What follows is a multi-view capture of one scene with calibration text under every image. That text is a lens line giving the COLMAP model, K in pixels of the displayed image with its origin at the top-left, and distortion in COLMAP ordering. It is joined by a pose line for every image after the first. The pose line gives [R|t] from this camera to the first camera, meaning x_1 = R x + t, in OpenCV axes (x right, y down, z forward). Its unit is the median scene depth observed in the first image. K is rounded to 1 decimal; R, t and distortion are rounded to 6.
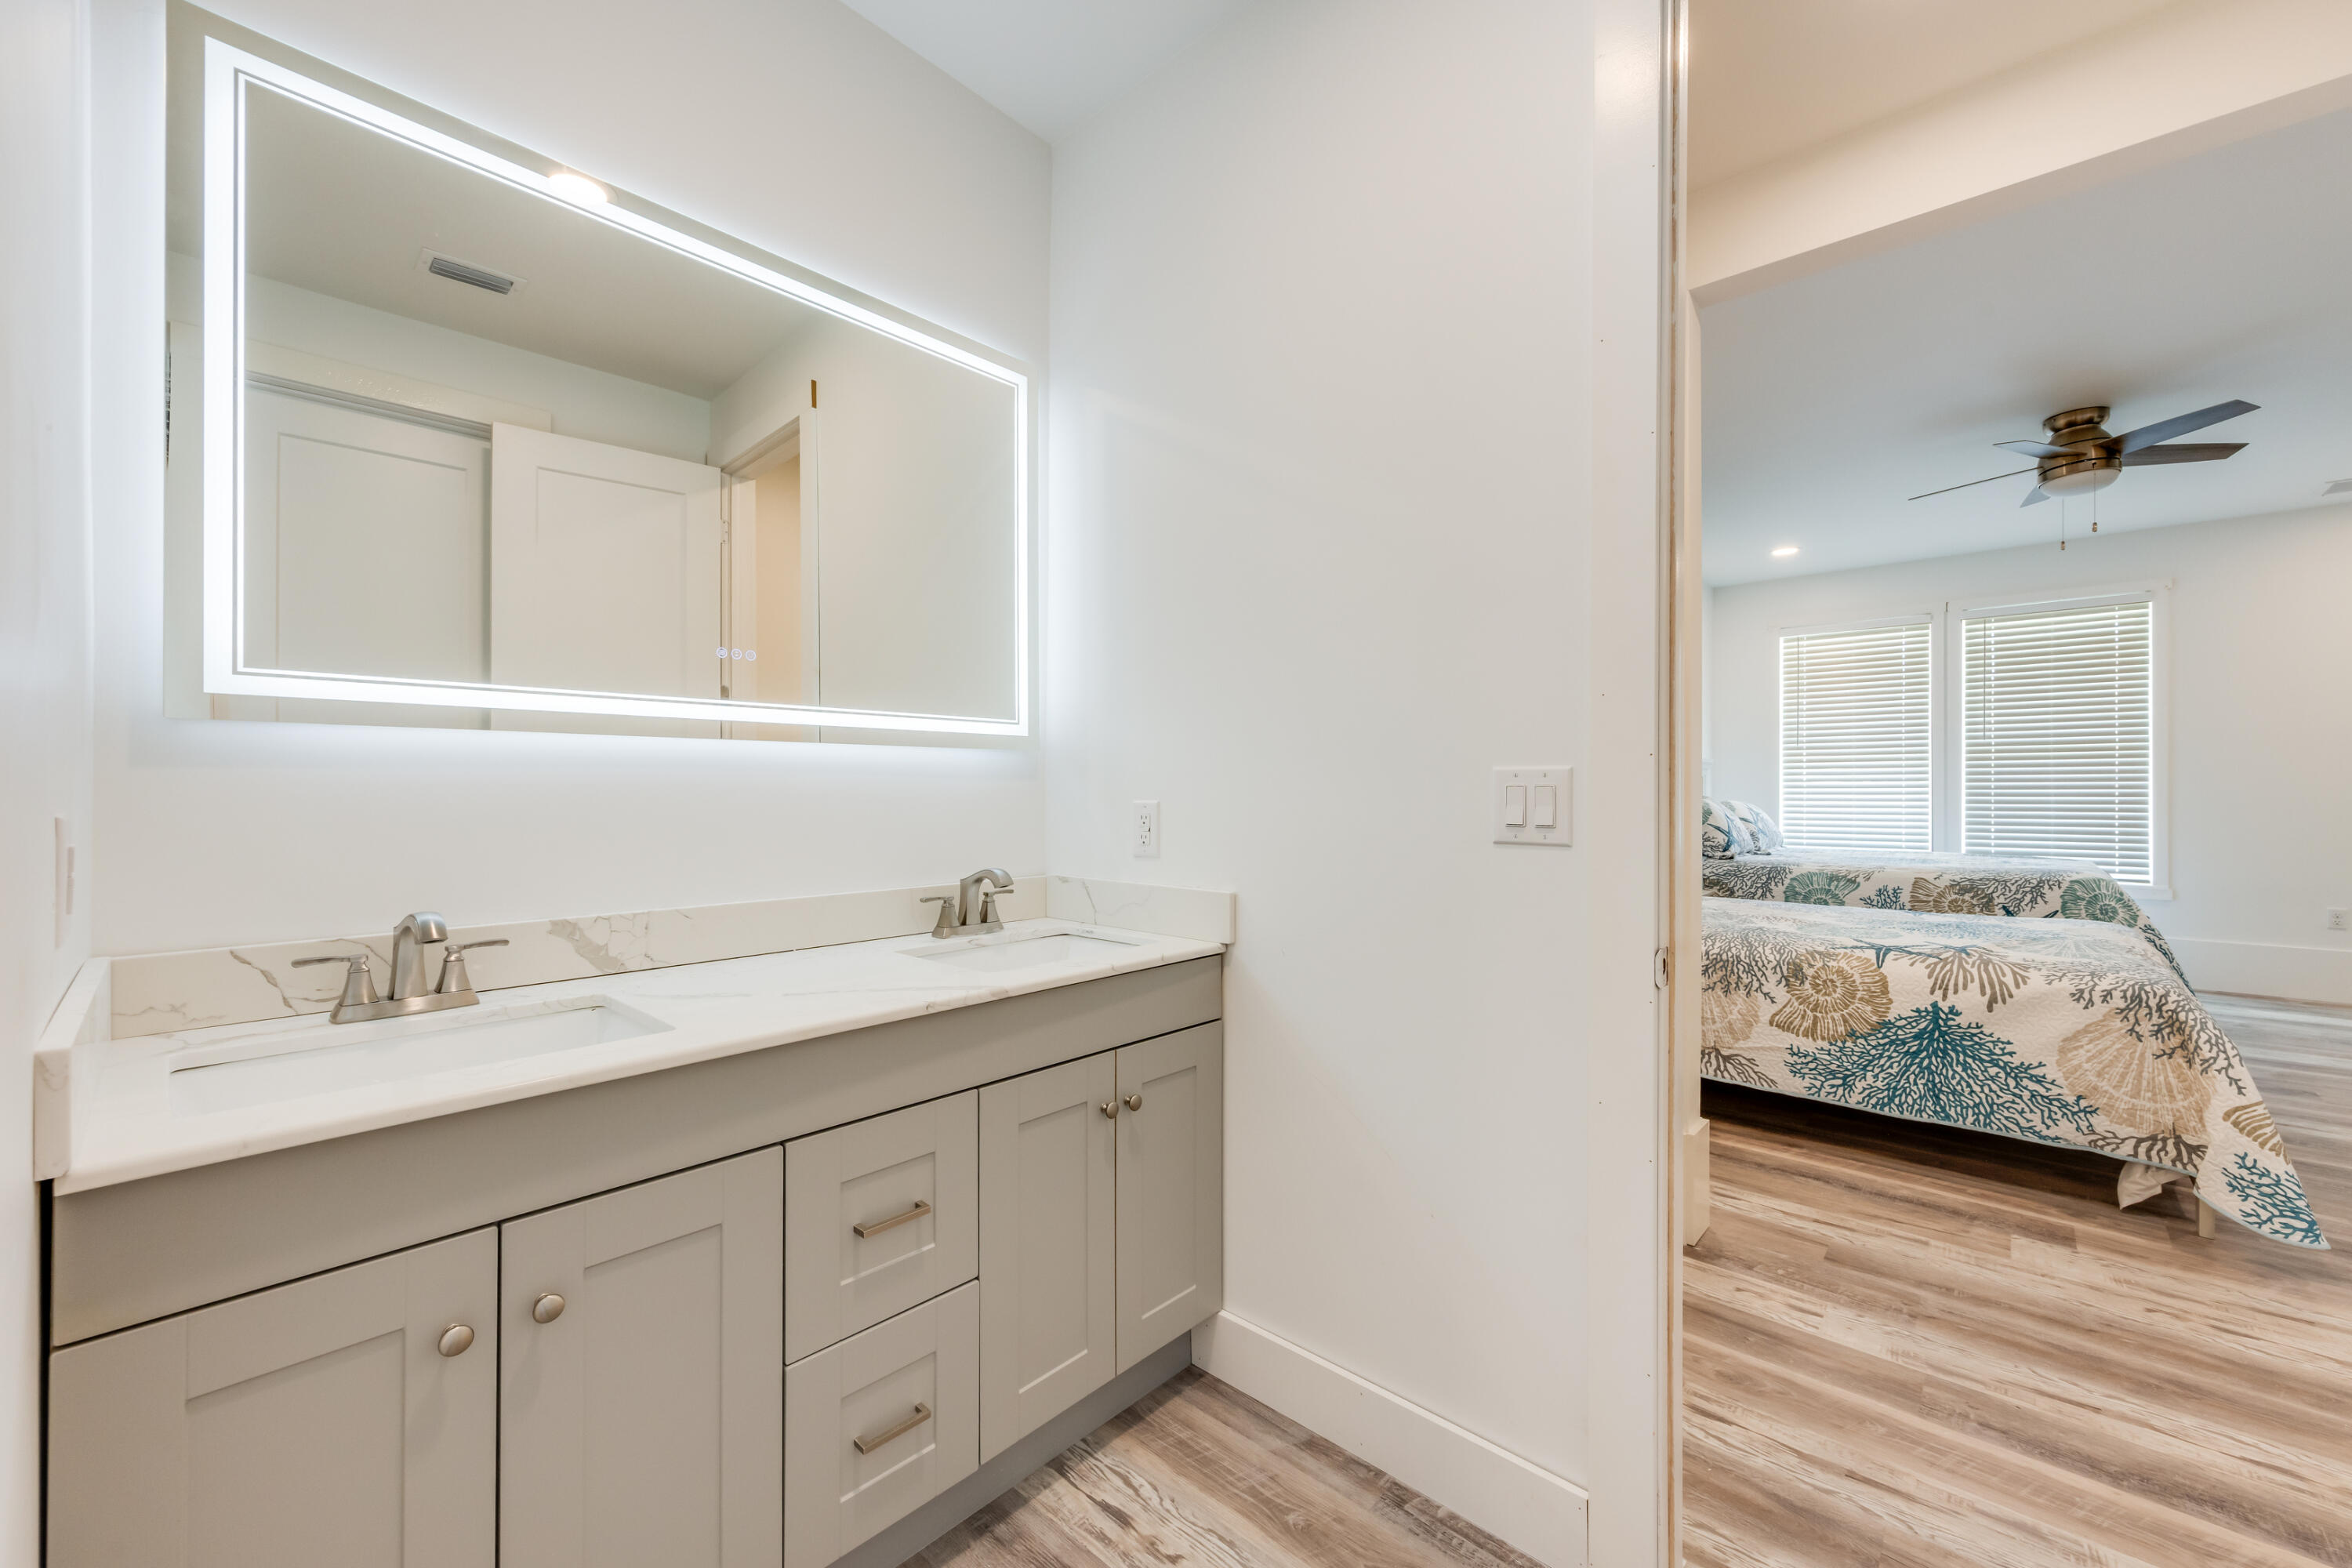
lens RADIAL K [[946.3, 0, 1184.7], [0, 946.3, 790.3], [0, 0, 1]] dist [0.000599, -0.000211]
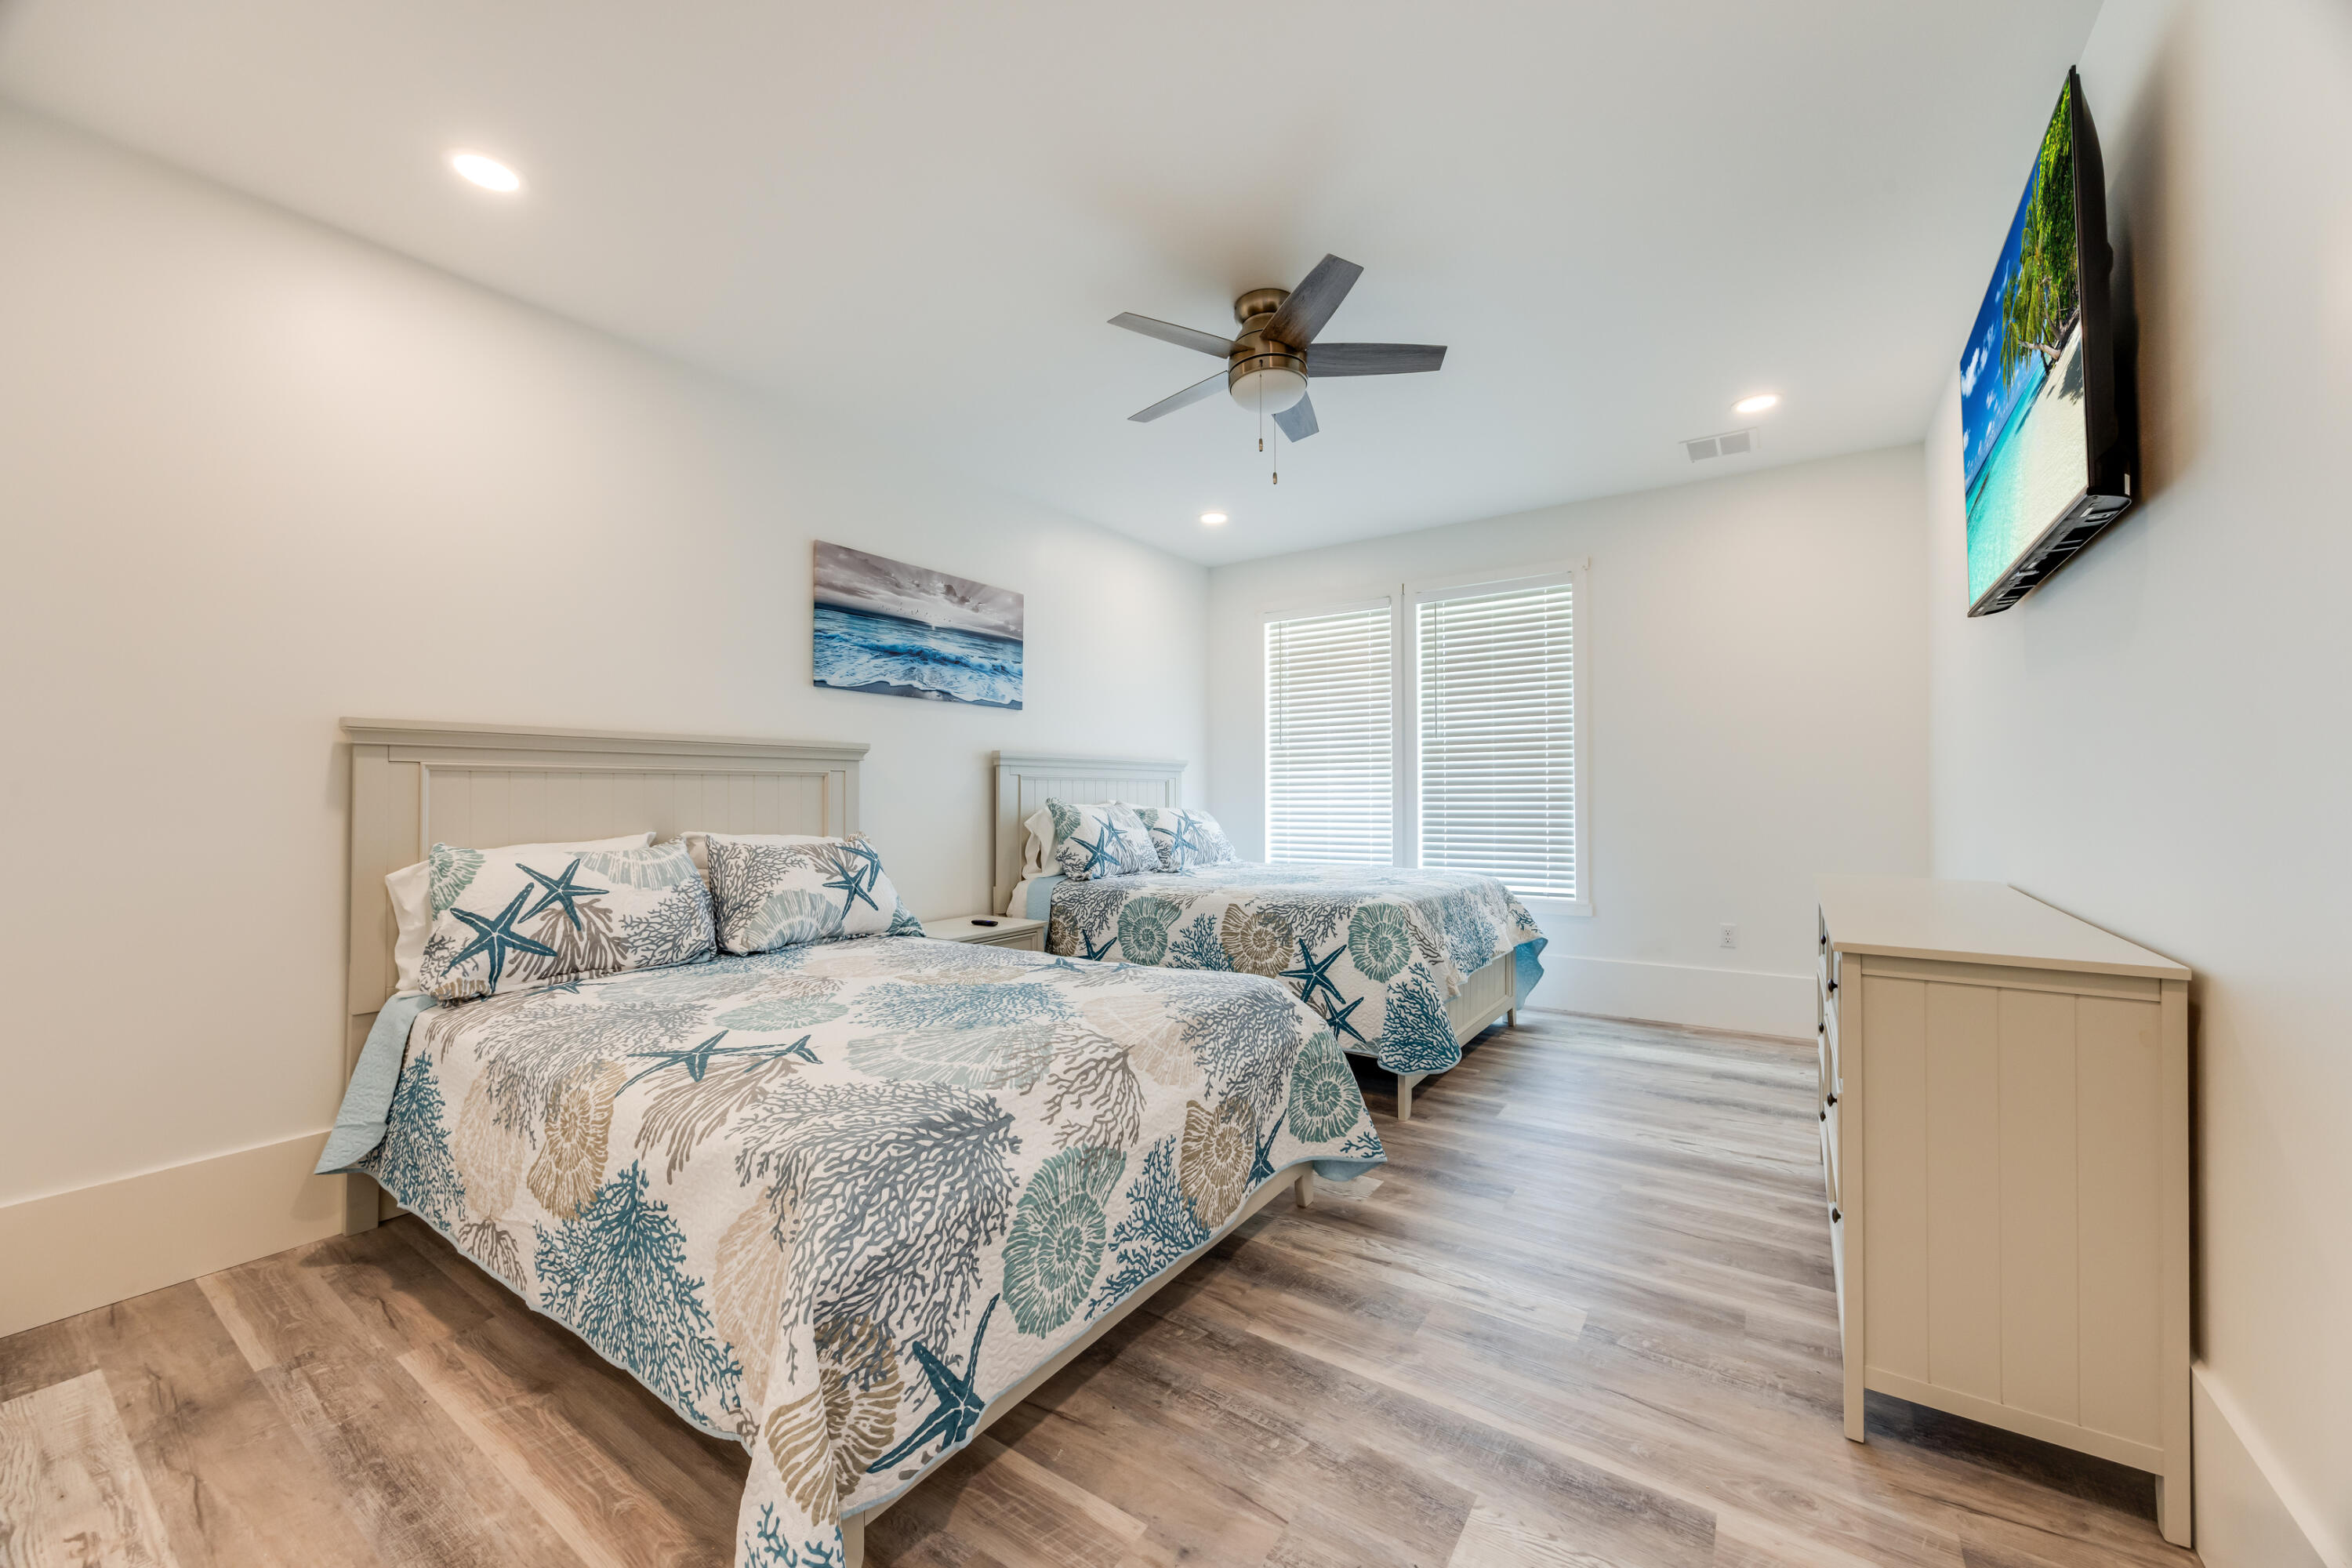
lens RADIAL K [[946.3, 0, 1160.4], [0, 946.3, 790.0], [0, 0, 1]] dist [0.000599, -0.000211]
pose [[0.986960, -0.002639, 0.160945, 0.587575], [0.003582, 0.999978, -0.005565, -0.000788], [-0.160927, 0.006069, 0.986948, 0.212813]]
